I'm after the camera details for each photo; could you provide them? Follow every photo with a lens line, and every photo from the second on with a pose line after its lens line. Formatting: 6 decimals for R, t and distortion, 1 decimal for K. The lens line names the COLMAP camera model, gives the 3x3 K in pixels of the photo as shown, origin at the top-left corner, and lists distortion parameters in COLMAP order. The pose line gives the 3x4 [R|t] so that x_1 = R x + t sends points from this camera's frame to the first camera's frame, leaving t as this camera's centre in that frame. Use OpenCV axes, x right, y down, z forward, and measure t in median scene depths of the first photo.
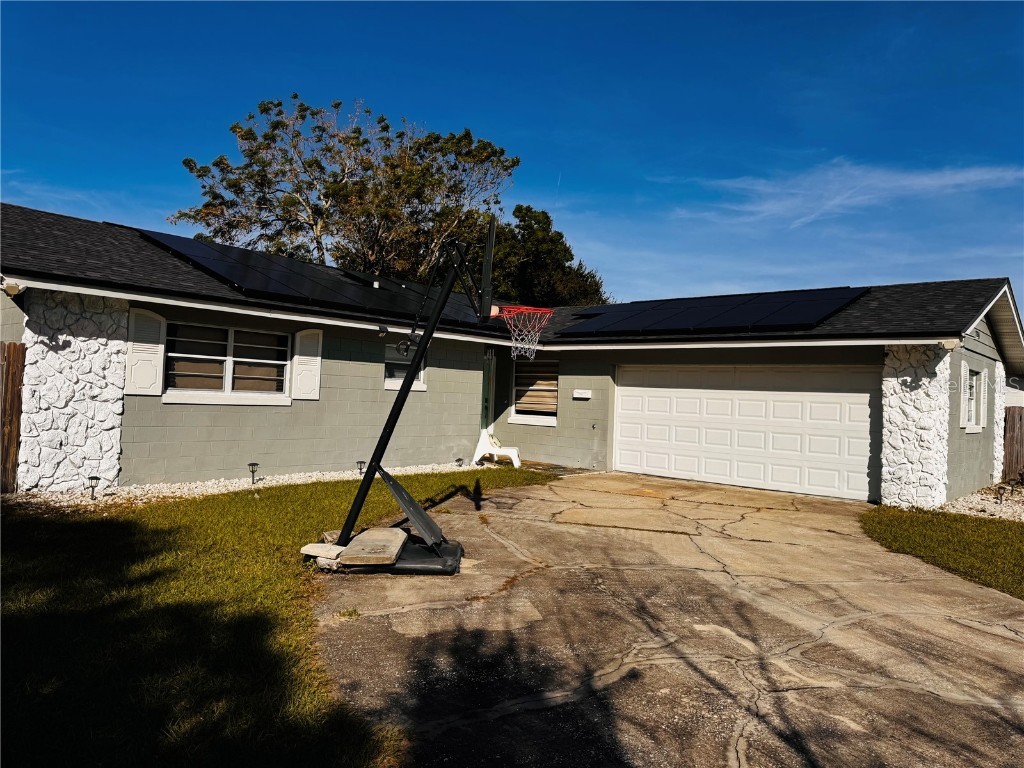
lens RADIAL K [[723.4, 0, 511.7], [0, 723.4, 387.3], [0, 0, 1]] dist [0.121411, -0.157154]
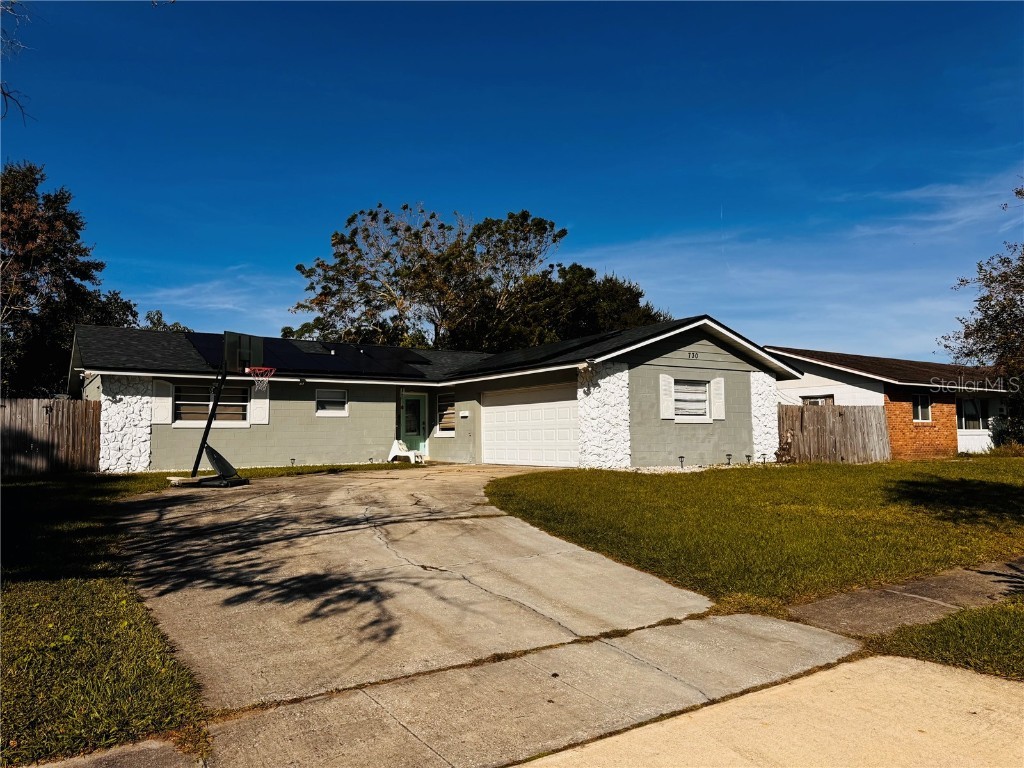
lens RADIAL K [[723.4, 0, 511.7], [0, 723.4, 387.3], [0, 0, 1]] dist [0.121411, -0.157154]
pose [[0.966847, -0.068977, -0.245864, 0.673083], [0.053673, 0.996212, -0.068418, 0.074449], [0.249652, 0.052953, 0.966887, -0.504106]]
